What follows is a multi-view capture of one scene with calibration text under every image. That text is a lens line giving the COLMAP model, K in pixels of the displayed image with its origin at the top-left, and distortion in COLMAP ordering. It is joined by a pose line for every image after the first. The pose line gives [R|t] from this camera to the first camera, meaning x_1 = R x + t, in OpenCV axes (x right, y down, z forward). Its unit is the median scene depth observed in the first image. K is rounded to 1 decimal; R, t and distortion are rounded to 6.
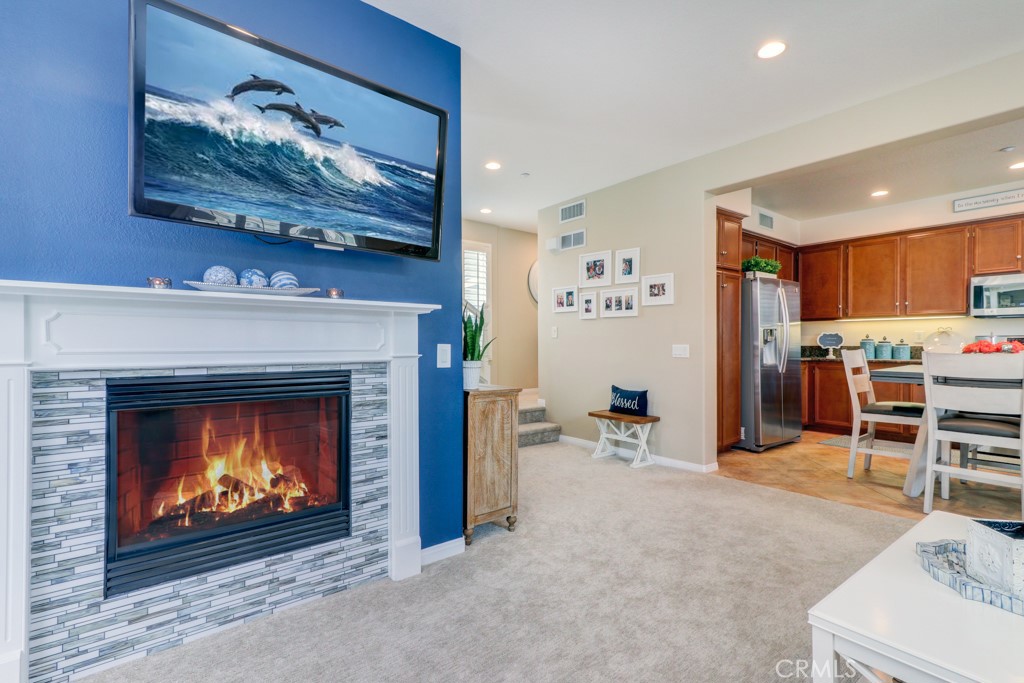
lens RADIAL K [[477.7, 0, 509.4], [0, 477.7, 348.3], [0, 0, 1]] dist [0.015313, 0.003025]
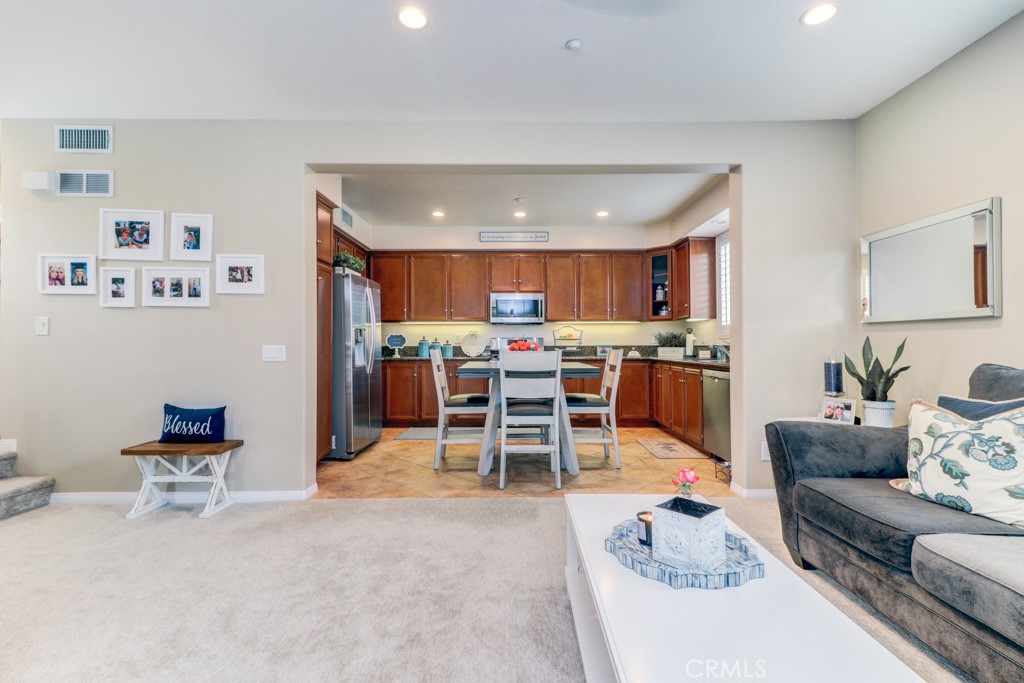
lens RADIAL K [[477.7, 0, 508.6], [0, 477.7, 336.1], [0, 0, 1]] dist [0.015313, 0.003025]
pose [[0.622022, 0.011428, 0.782916, -0.023324], [0.010216, 0.999690, -0.022709, -0.000614], [-0.782933, 0.022124, 0.621713, 0.168133]]
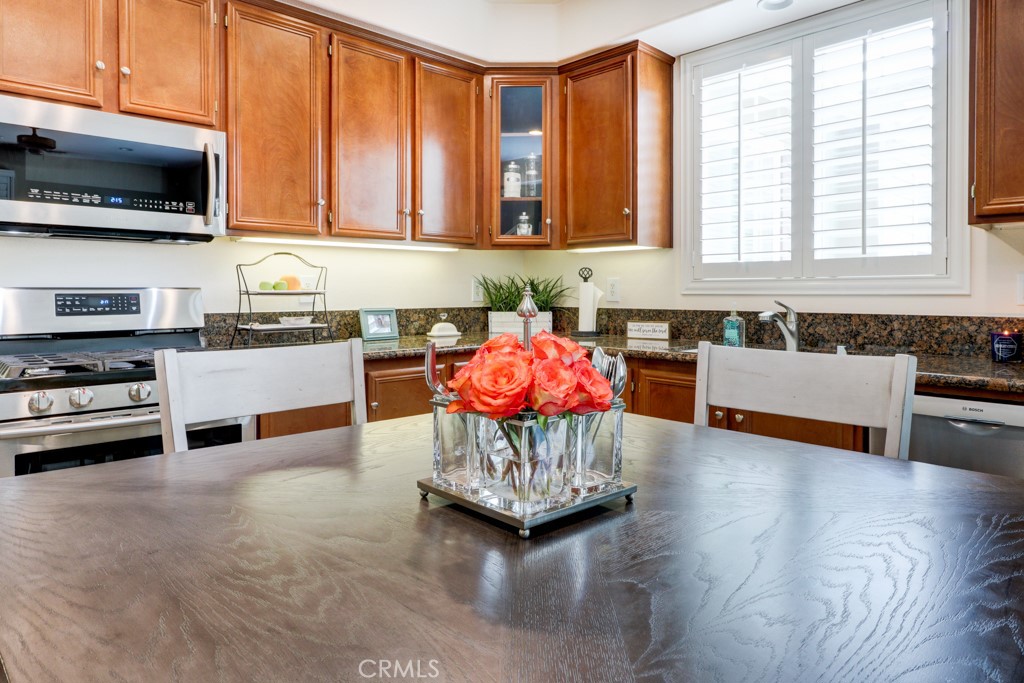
lens RADIAL K [[641.7, 0, 475.2], [0, 641.7, 293.7], [0, 0, 1]] dist [0.015758, -0.001016]
pose [[-0.087326, -0.009464, 0.996135, 0.533493], [0.008040, 0.999916, 0.010204, -0.024212], [-0.996147, 0.008900, -0.087242, 0.743440]]
